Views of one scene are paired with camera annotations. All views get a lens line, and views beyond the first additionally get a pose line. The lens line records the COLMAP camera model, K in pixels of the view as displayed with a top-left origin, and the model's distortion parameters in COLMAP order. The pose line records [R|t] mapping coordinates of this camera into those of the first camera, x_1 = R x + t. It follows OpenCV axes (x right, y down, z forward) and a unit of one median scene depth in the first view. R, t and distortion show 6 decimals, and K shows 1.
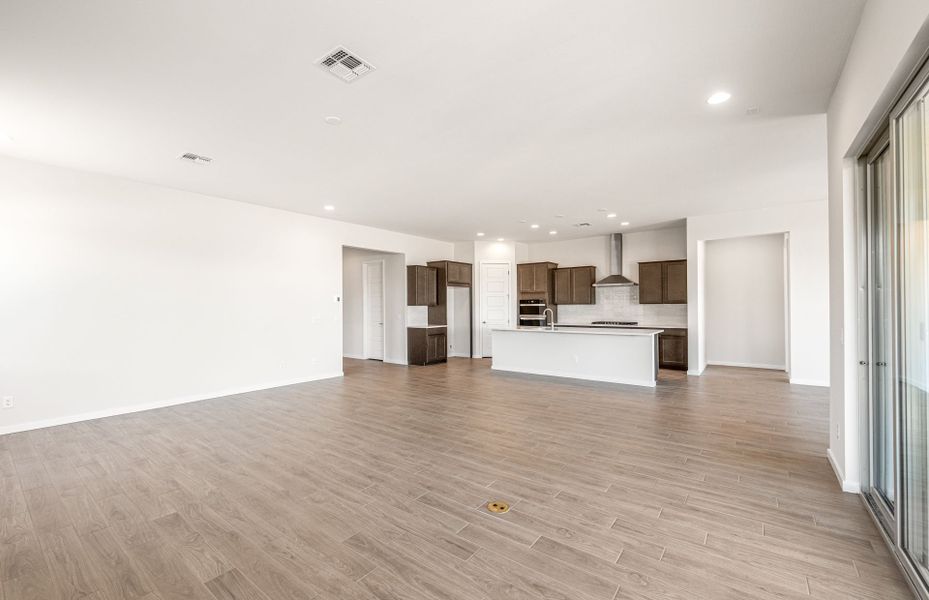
lens RADIAL K [[389.5, 0, 467.1], [0, 389.5, 301.3], [0, 0, 1]] dist [-0.003314, -0.000257]
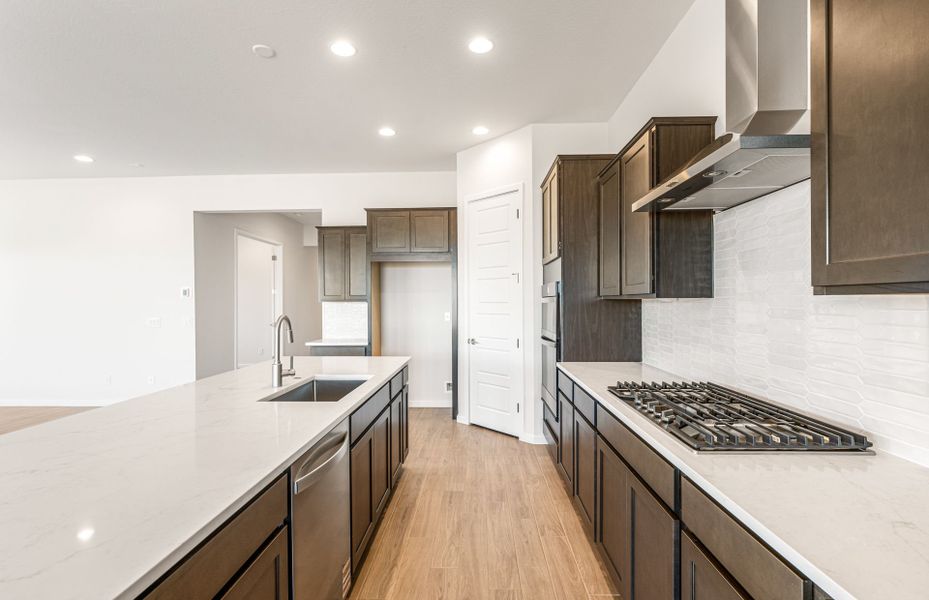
lens RADIAL K [[440.5, 0, 465.3], [0, 440.5, 301.9], [0, 0, 1]] dist [-0.002392, 0.000501]
pose [[0.580443, 0.002950, -0.814295, 0.457877], [0.012315, 0.999847, 0.012401, 0.005823], [0.814208, -0.017226, 0.580318, 0.773133]]
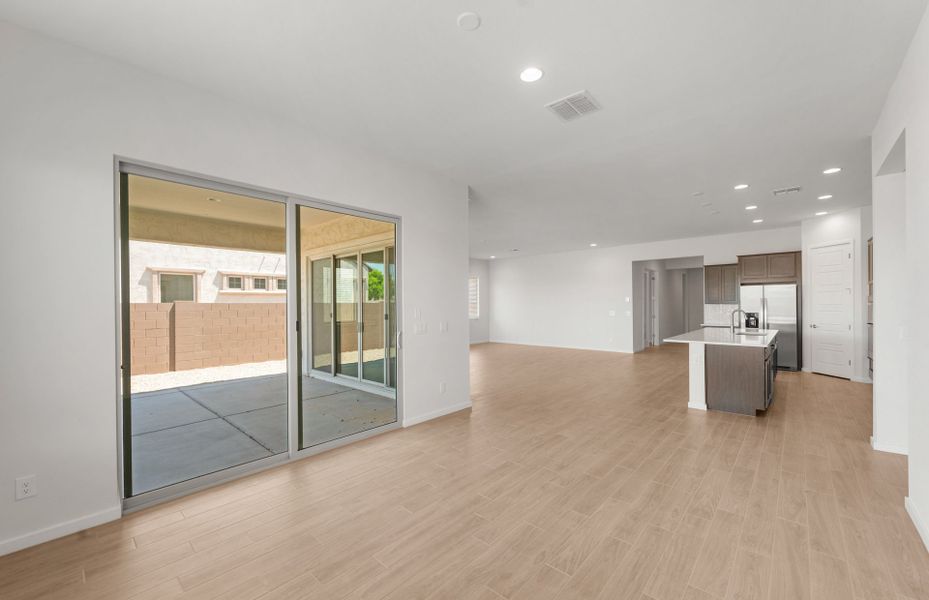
lens RADIAL K [[369.8, 0, 463.6], [0, 369.8, 303.5], [0, 0, 1]] dist [0.001671, -0.001157]
pose [[-0.081838, 0.005173, -0.996632, 0.876429], [0.019061, 0.999812, 0.003625, -0.006403], [0.996463, -0.018700, -0.081922, 0.410819]]
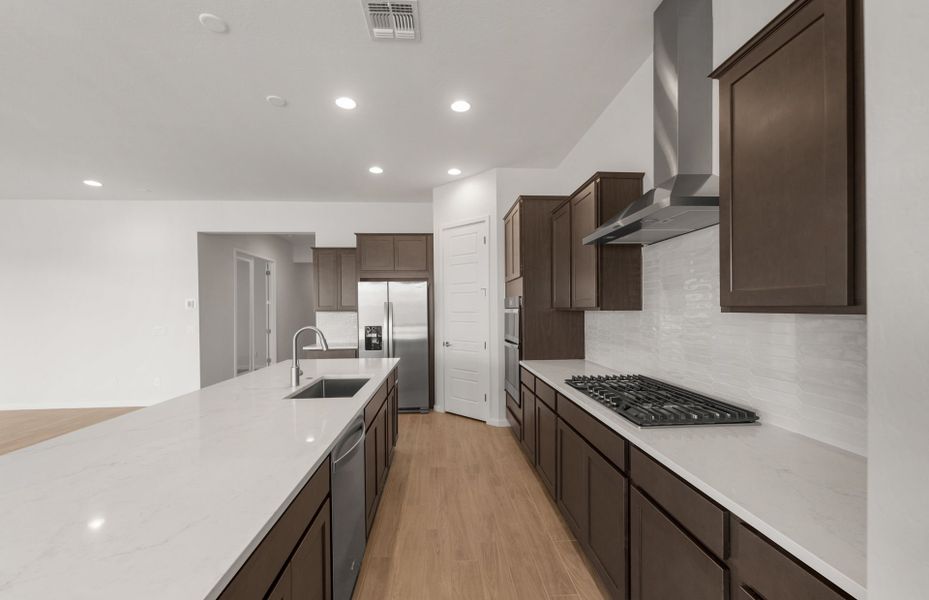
lens RADIAL K [[369.8, 0, 466.8], [0, 369.8, 309.5], [0, 0, 1]] dist [0.001671, -0.001157]
pose [[0.661485, 0.001578, -0.749957, 0.457040], [0.014472, 0.999785, 0.014869, 0.001759], [0.749819, -0.020690, 0.661320, 0.752354]]
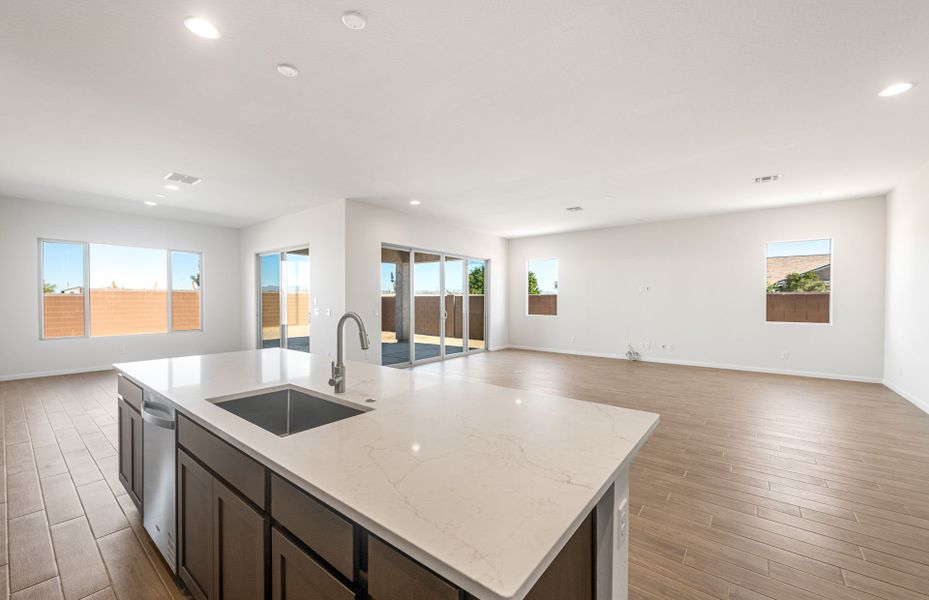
lens RADIAL K [[369.8, 0, 464.9], [0, 369.8, 300.4], [0, 0, 1]] dist [0.001671, -0.001157]
pose [[-0.999731, 0.007529, 0.021923, 0.100711], [0.007333, 0.999933, -0.008986, 0.013007], [-0.021989, -0.008823, -0.999719, 1.034541]]
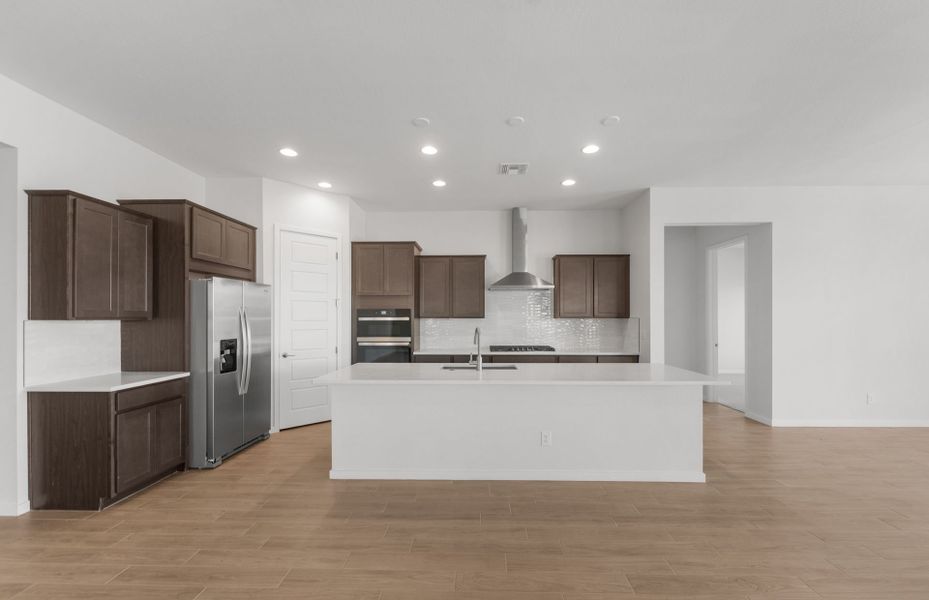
lens RADIAL K [[369.8, 0, 469.0], [0, 369.8, 318.7], [0, 0, 1]] dist [0.001671, -0.001157]
pose [[0.810051, 0.003068, 0.586351, -0.040995], [-0.011674, 0.999872, 0.010897, 0.002327], [-0.586243, -0.015672, 0.809984, 0.544407]]
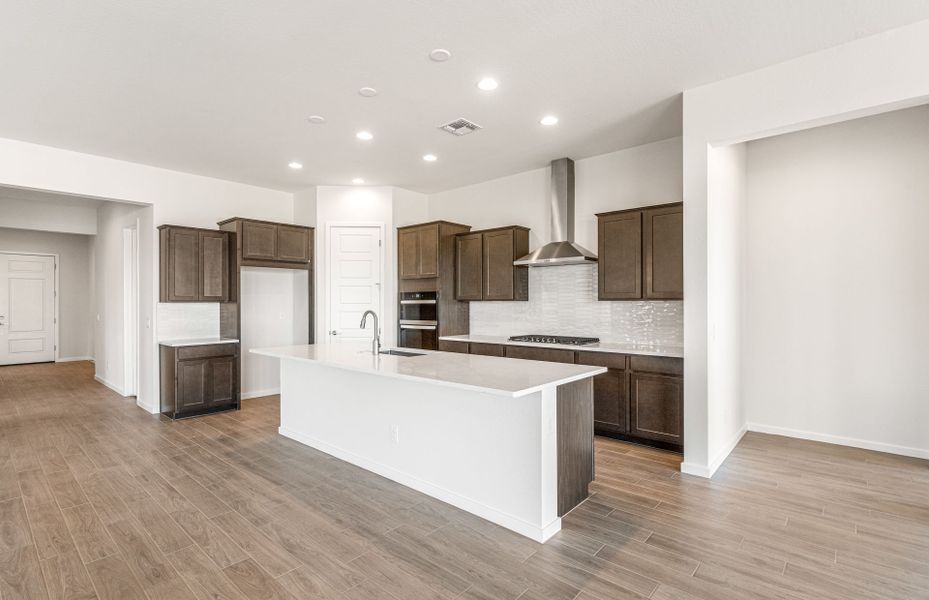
lens RADIAL K [[440.5, 0, 473.3], [0, 440.5, 299.3], [0, 0, 1]] dist [-0.002392, 0.000501]
pose [[0.997546, 0.002633, -0.069967, 0.305786], [-0.002385, 0.999991, 0.003617, 0.003770], [0.069976, -0.003441, 0.997543, 0.421155]]
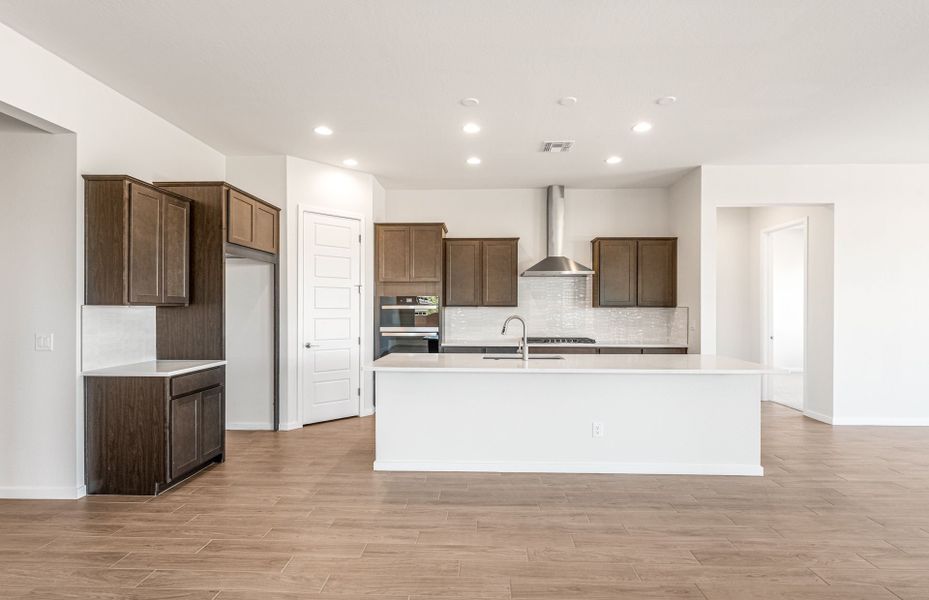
lens RADIAL K [[440.5, 0, 467.5], [0, 440.5, 311.4], [0, 0, 1]] dist [-0.002392, 0.000501]
pose [[0.815128, 0.003779, 0.579269, -0.105024], [-0.014510, 0.999798, 0.013896, 0.006477], [-0.579100, -0.019732, 0.815018, 0.527029]]
